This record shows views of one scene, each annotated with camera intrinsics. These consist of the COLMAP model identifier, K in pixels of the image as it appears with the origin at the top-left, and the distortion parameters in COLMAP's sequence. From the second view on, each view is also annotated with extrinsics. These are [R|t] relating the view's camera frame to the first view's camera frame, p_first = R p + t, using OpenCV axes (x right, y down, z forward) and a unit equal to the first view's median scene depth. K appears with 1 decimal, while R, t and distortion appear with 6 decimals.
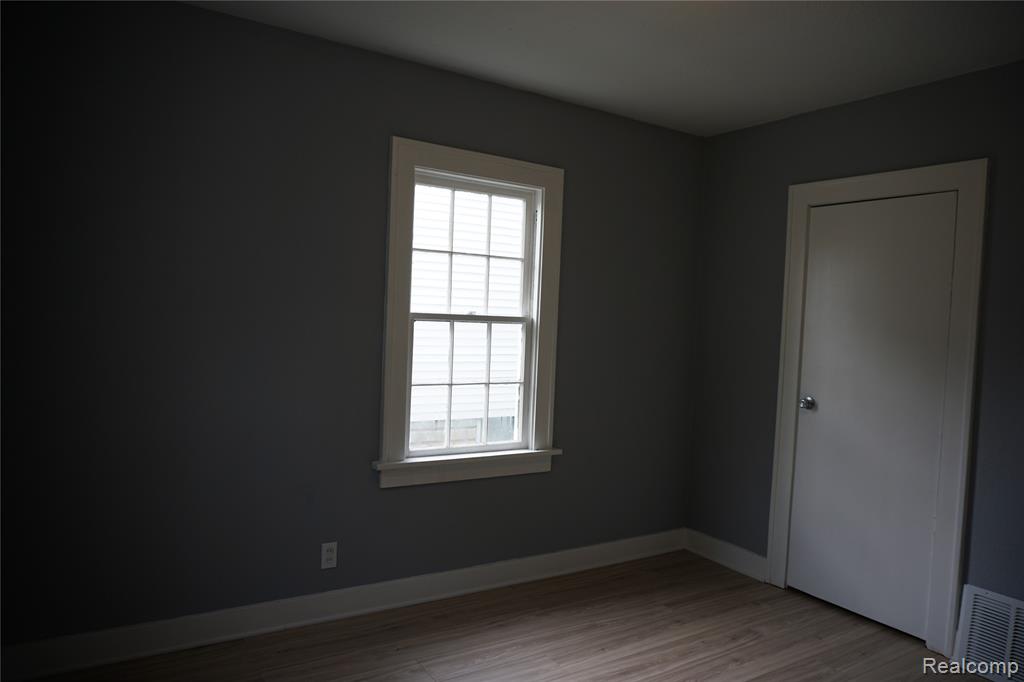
lens RADIAL K [[685.7, 0, 515.3], [0, 685.7, 342.4], [0, 0, 1]] dist [-0.052202, 0.032330]
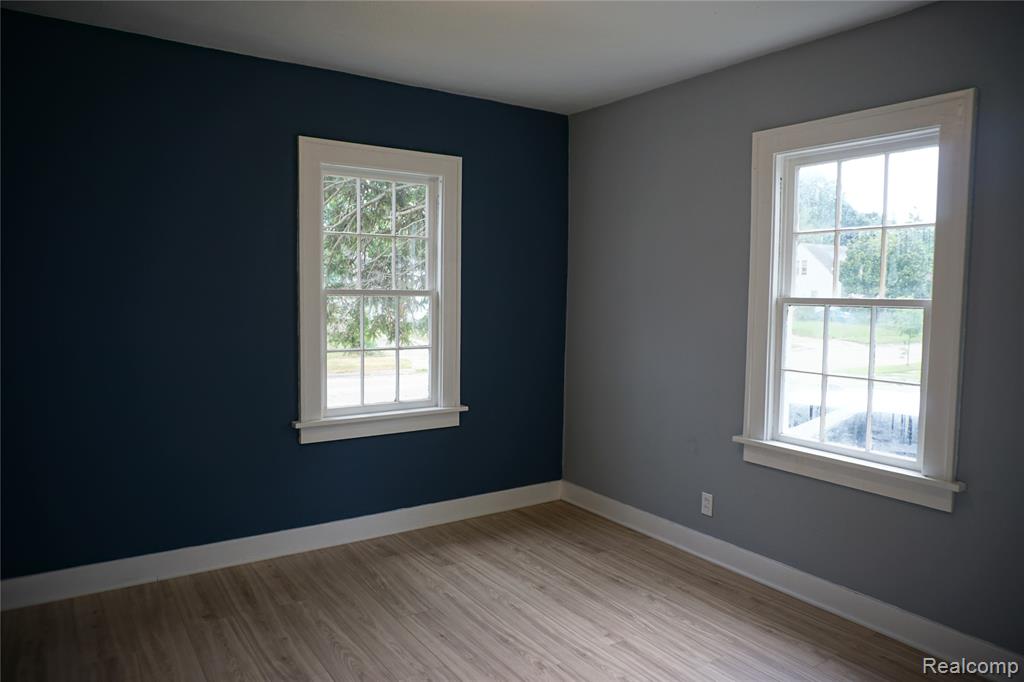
lens RADIAL K [[685.7, 0, 498.1], [0, 685.7, 331.4], [0, 0, 1]] dist [-0.052202, 0.032330]
pose [[0.012726, 0.017096, -0.999773, 0.902410], [-0.053797, 0.998417, 0.016388, 0.013964], [0.998471, 0.053576, 0.013626, 0.608090]]
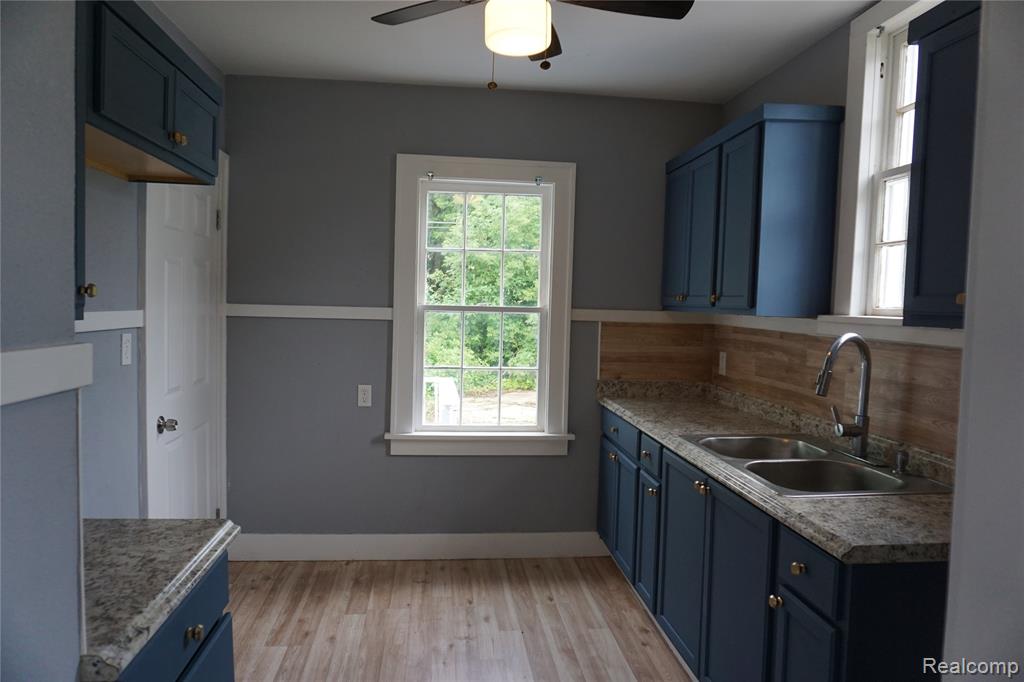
lens RADIAL K [[685.7, 0, 513.0], [0, 685.7, 347.6], [0, 0, 1]] dist [-0.052202, 0.032330]
pose [[0.898643, 0.002266, -0.438675, 0.524437], [-0.000969, 0.999994, 0.003181, 0.026074], [0.438680, -0.002433, 0.898640, 0.037715]]
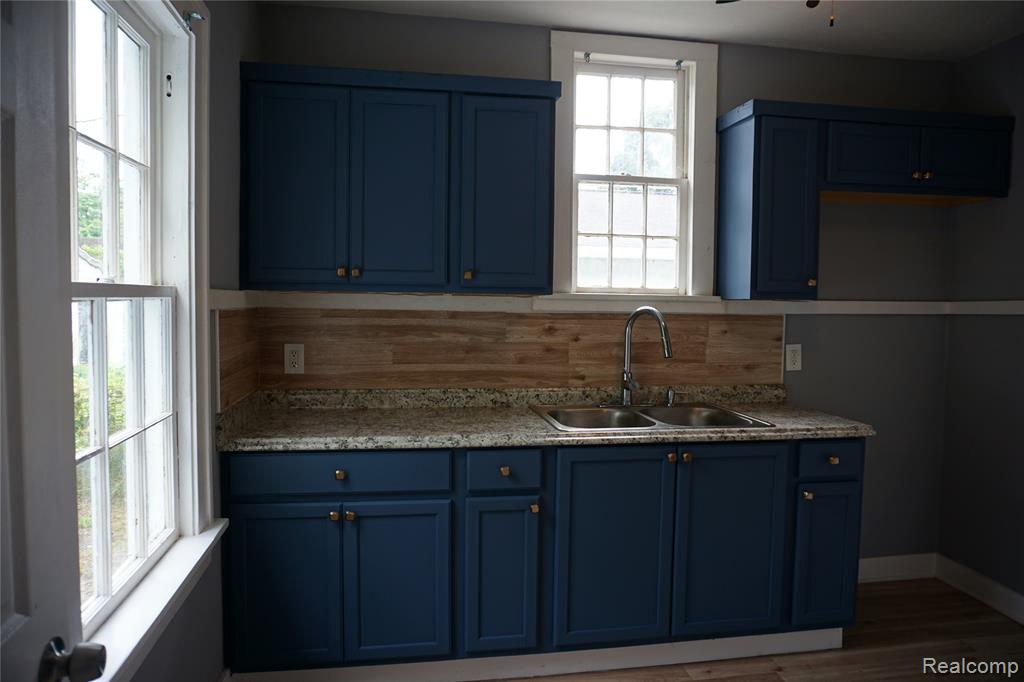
lens RADIAL K [[686.8, 0, 513.4], [0, 686.8, 341.5], [0, 0, 1]] dist [-0.046169, 0.031146]
pose [[0.386920, -0.098723, 0.916813, -0.427196], [0.050673, 0.995026, 0.085760, -0.031620], [-0.920720, 0.013275, 0.389998, 0.678744]]
